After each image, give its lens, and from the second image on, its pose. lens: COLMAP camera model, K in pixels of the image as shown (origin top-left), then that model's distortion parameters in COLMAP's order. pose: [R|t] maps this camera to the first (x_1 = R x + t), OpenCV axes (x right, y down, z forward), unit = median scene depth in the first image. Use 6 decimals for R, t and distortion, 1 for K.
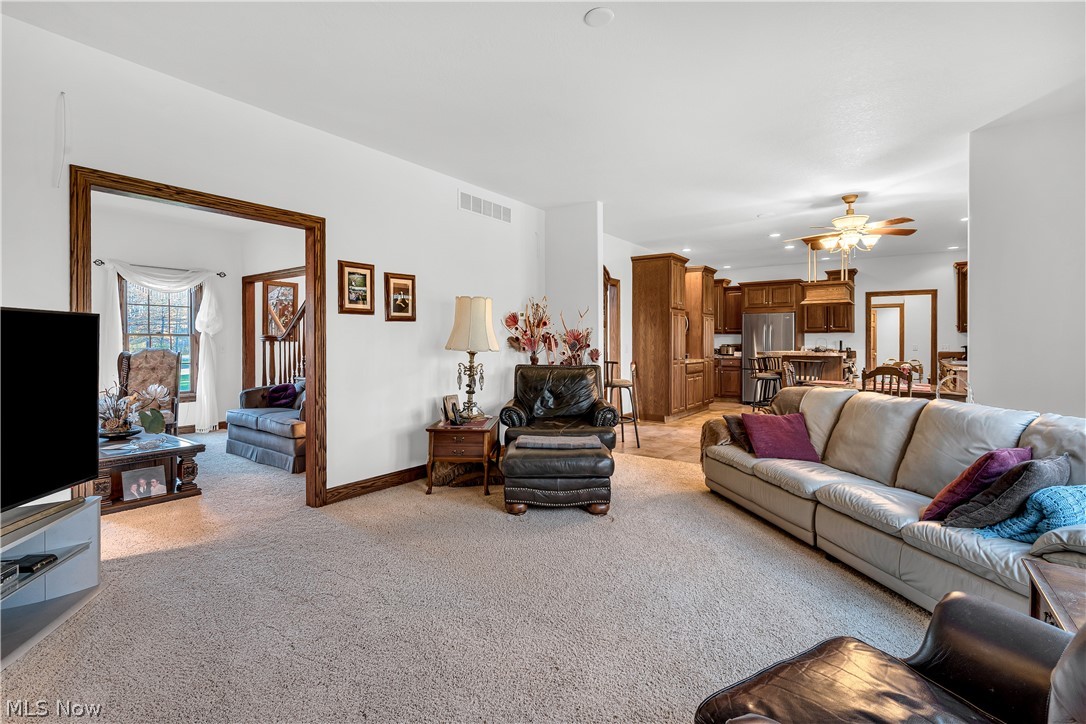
lens RADIAL K [[487.5, 0, 548.4], [0, 487.5, 341.8], [0, 0, 1]] dist [0.001378, 0.000168]
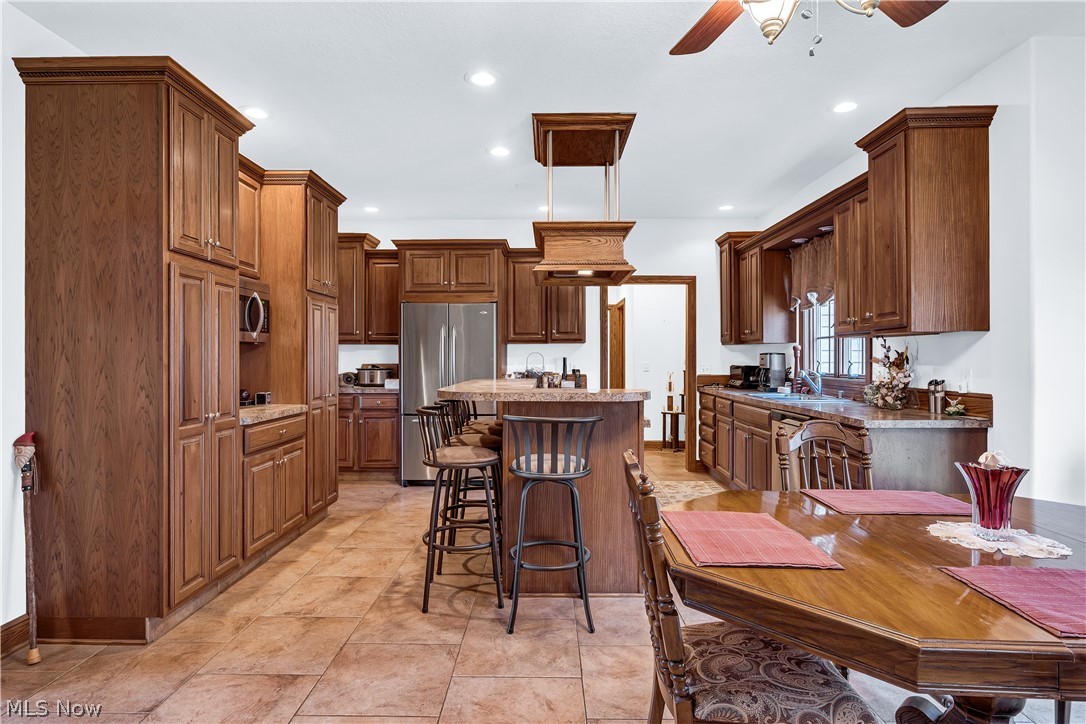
lens RADIAL K [[571.7, 0, 543.0], [0, 571.7, 362.0], [0, 0, 1]] dist [-0.002370, -0.000217]
pose [[0.813724, -0.005849, 0.581223, 0.206705], [0.000231, 0.999953, 0.009739, -0.003732], [-0.581252, -0.007790, 0.813686, 0.515600]]
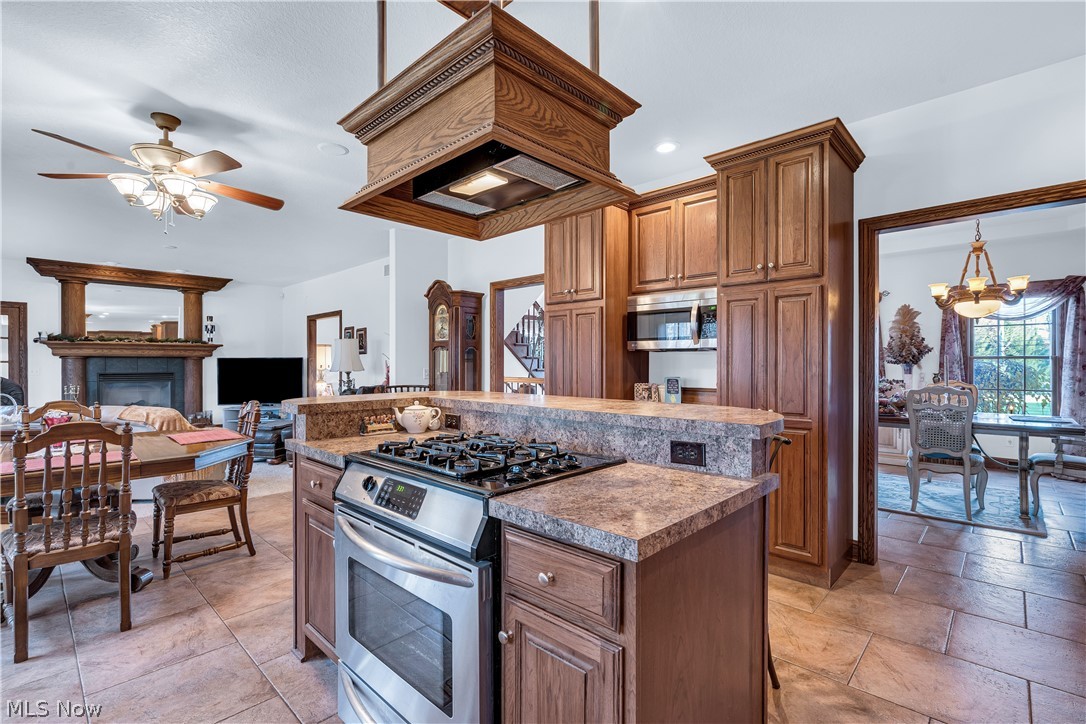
lens RADIAL K [[495.0, 0, 543.0], [0, 495.0, 362.0], [0, 0, 1]] dist [-0.000324, 0.000387]
pose [[-0.134608, -0.005938, -0.990881, 0.692100], [0.000134, 0.999982, -0.006011, -0.000176], [0.990899, -0.000942, -0.134605, 0.930647]]
